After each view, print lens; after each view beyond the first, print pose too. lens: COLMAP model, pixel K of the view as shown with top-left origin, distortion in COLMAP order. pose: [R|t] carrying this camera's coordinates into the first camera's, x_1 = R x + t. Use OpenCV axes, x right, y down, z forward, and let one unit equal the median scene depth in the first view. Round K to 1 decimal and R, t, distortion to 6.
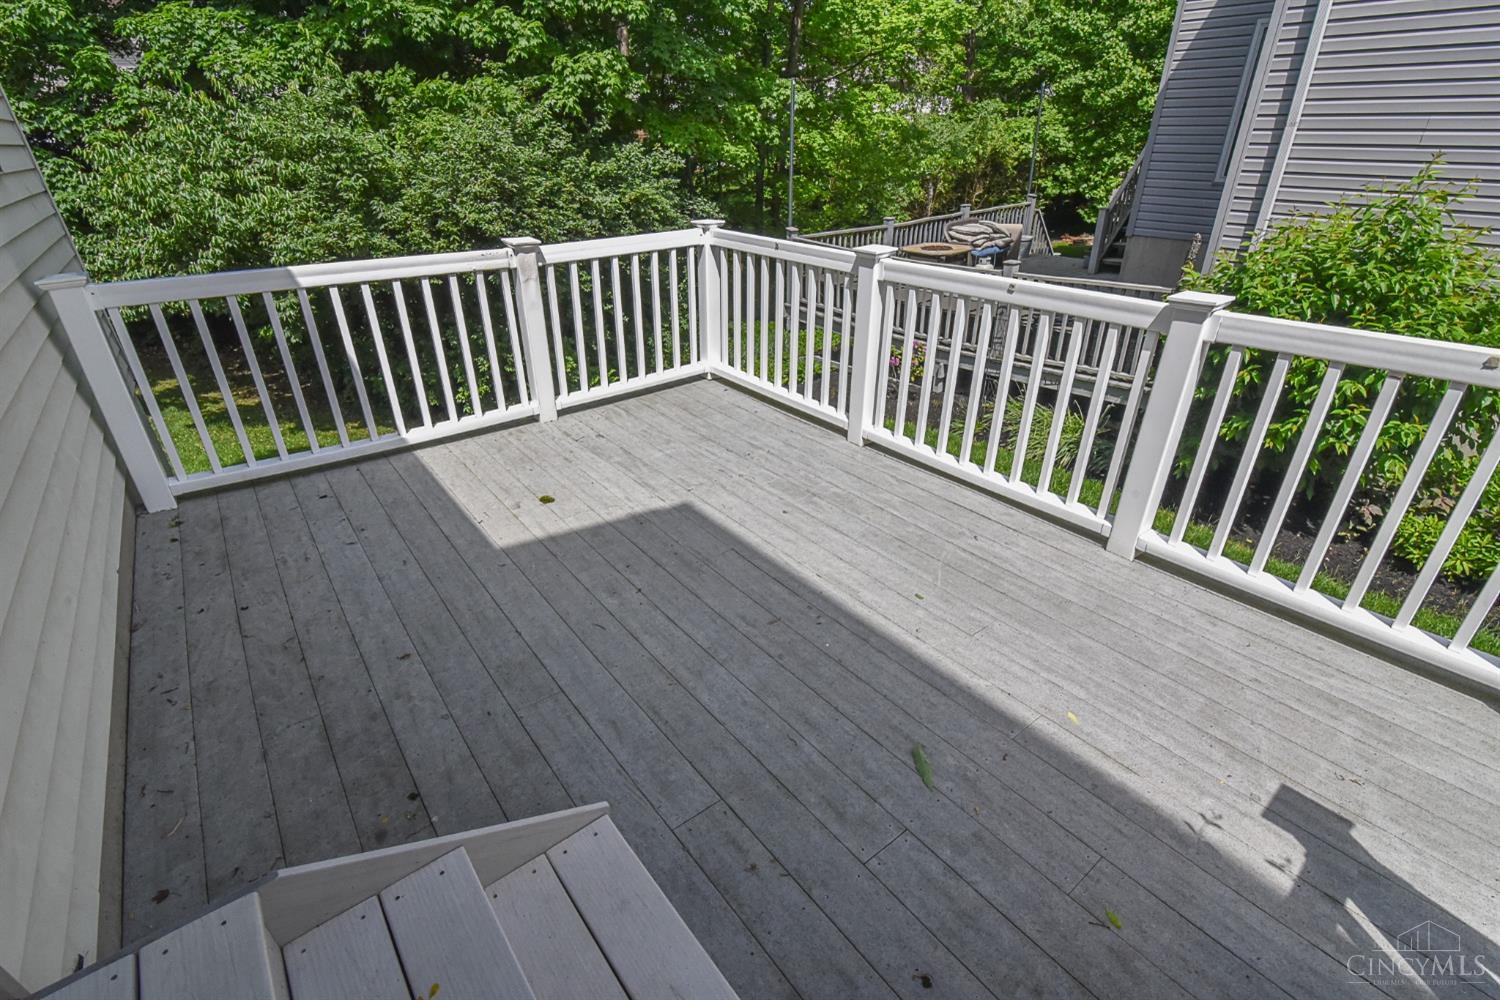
lens RADIAL K [[695.0, 0, 742.1], [0, 695.0, 500.2], [0, 0, 1]] dist [-0.018461, -0.000395]
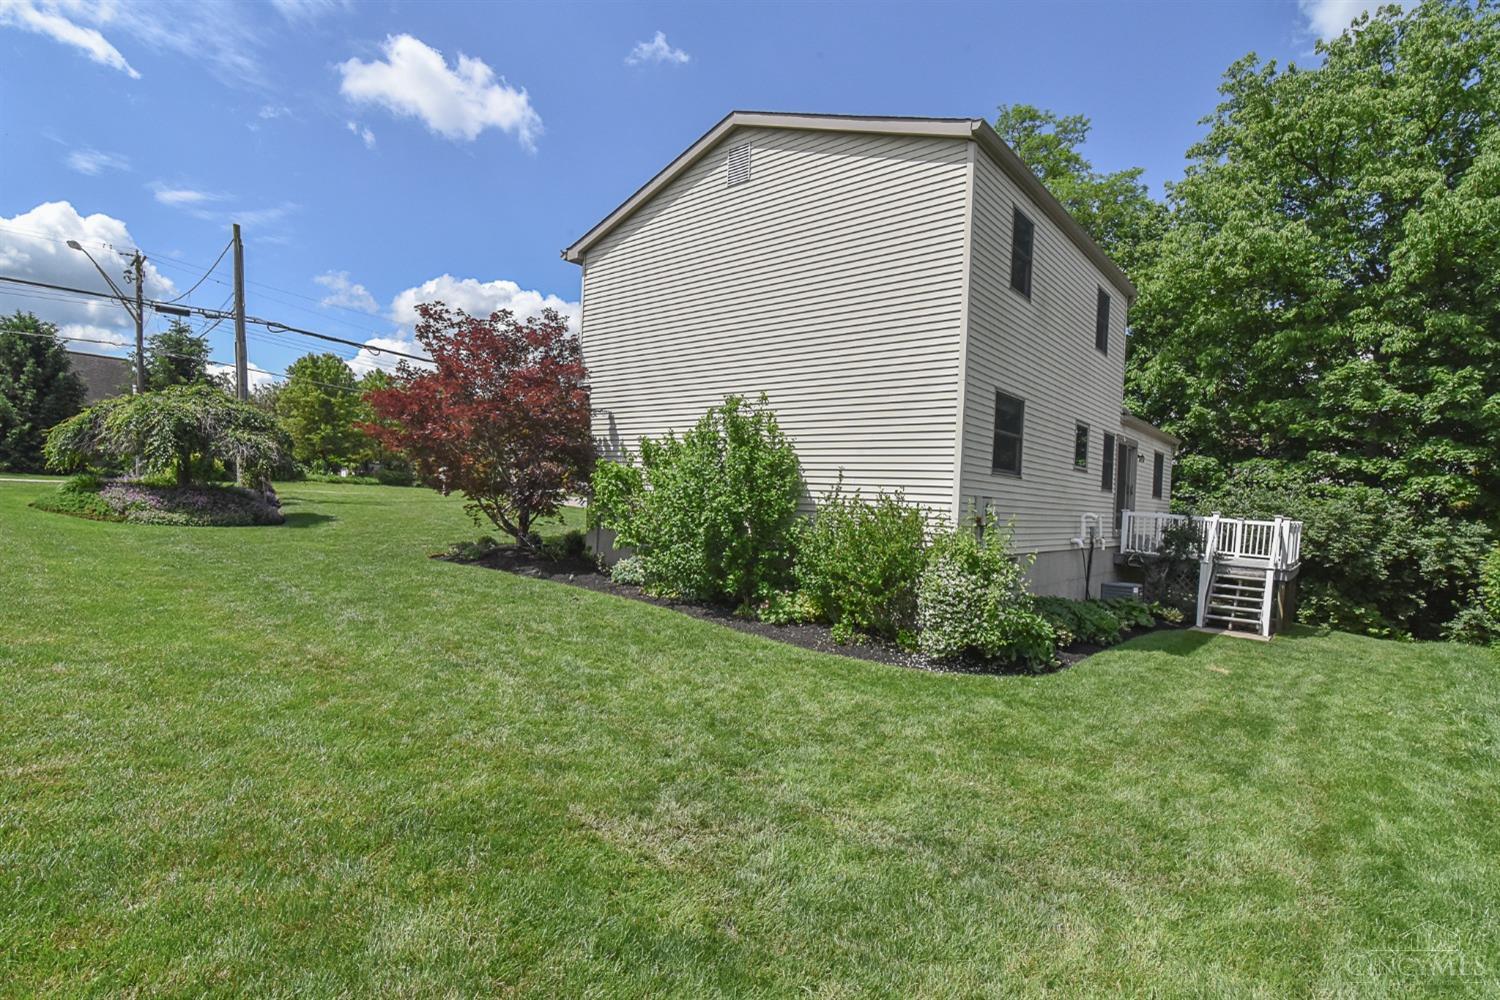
lens RADIAL K [[745.9, 0, 737.6], [0, 745.9, 504.7], [0, 0, 1]] dist [-0.016223, -0.000034]
pose [[0.222320, 0.045667, -0.973904, 3.970164], [-0.510814, 0.856285, -0.076455, 1.751089], [0.830447, 0.514481, 0.213697, -3.111316]]
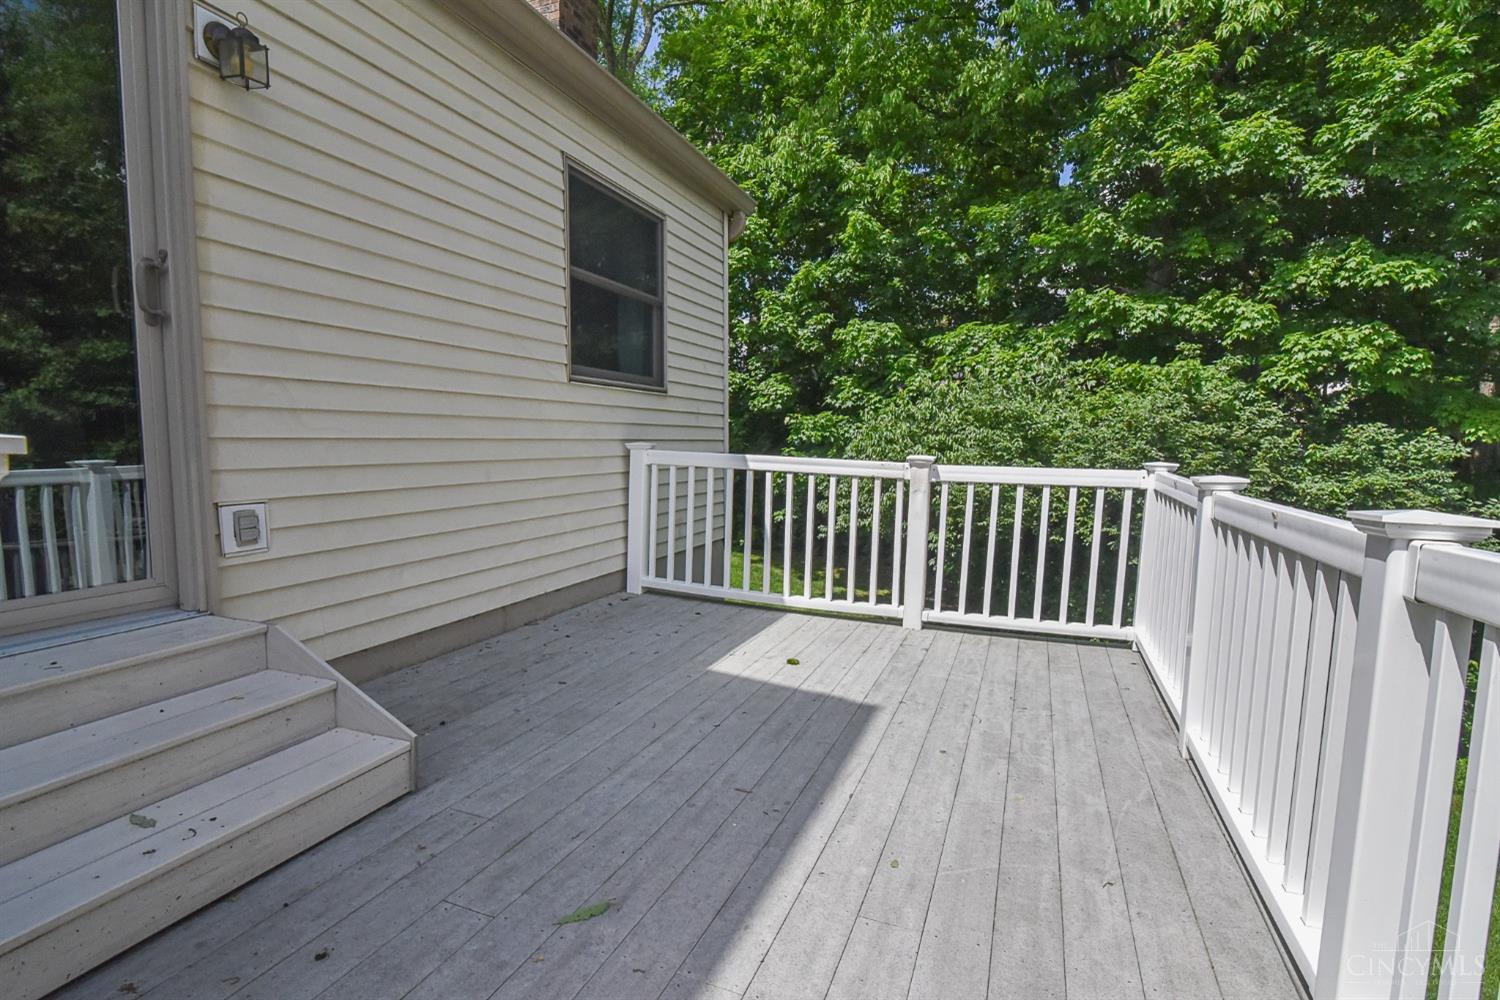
lens RADIAL K [[745.9, 0, 737.6], [0, 745.9, 504.7], [0, 0, 1]] dist [-0.016223, -0.000034]
pose [[0.515063, 0.098701, -0.851451, 0.543151], [-0.421261, 0.894252, -0.151168, -0.007001], [0.746492, 0.436544, 0.502175, 0.220038]]
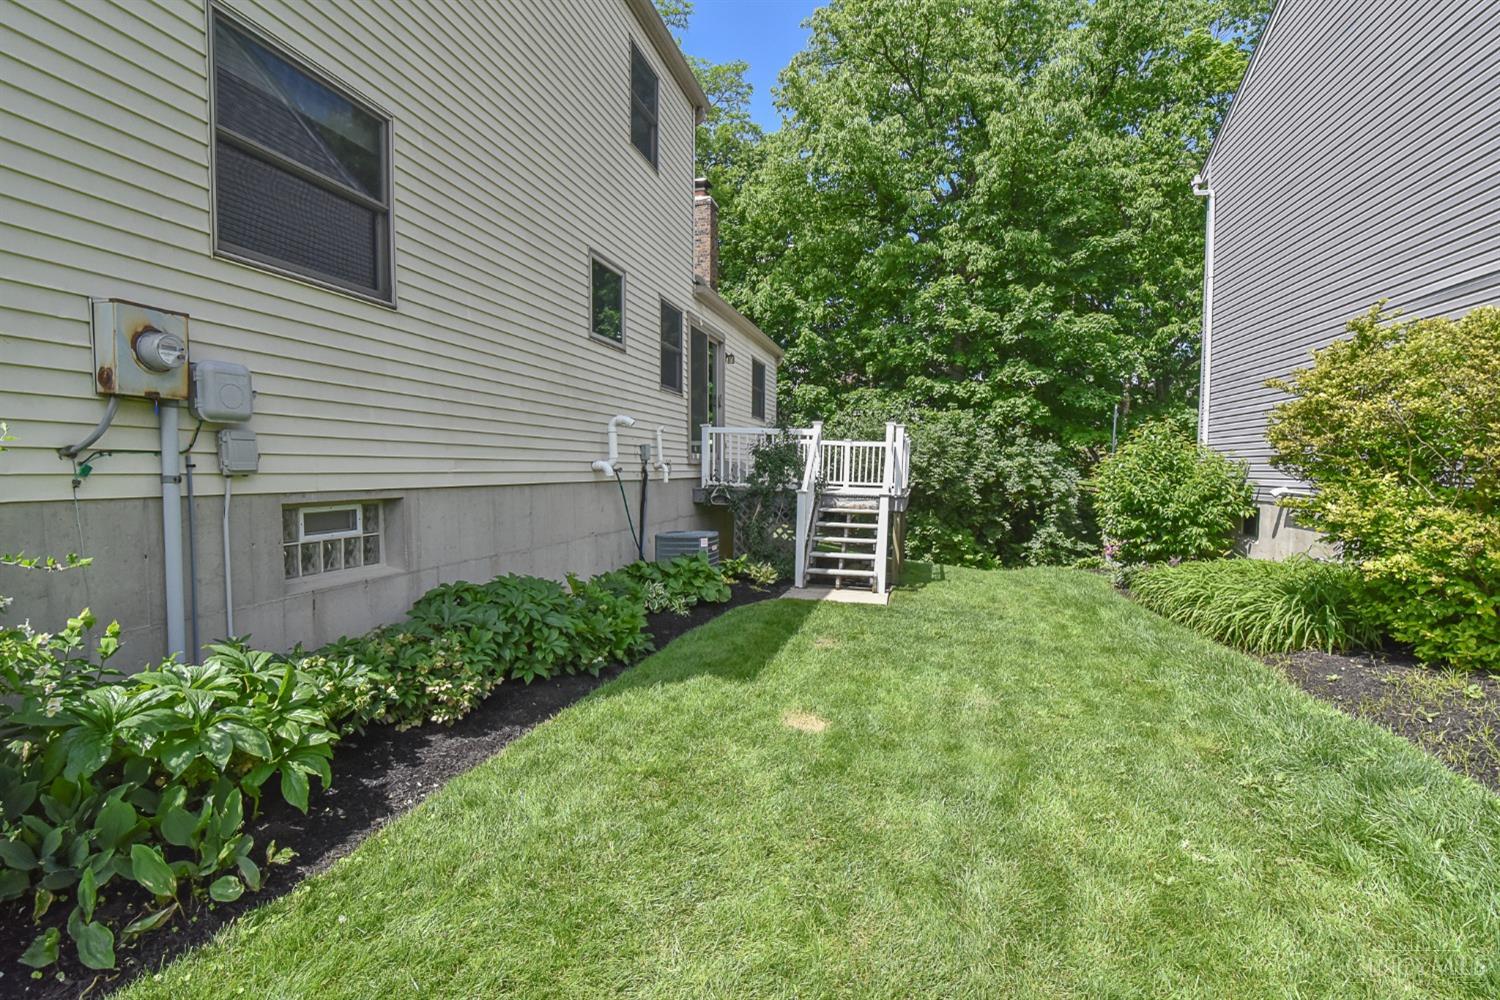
lens RADIAL K [[695.0, 0, 742.1], [0, 695.0, 500.2], [0, 0, 1]] dist [-0.018461, -0.000395]
pose [[0.617227, 0.067797, -0.783858, 2.486380], [-0.396082, 0.887604, -0.235114, 1.127947], [0.679816, 0.455591, 0.574707, -1.579631]]
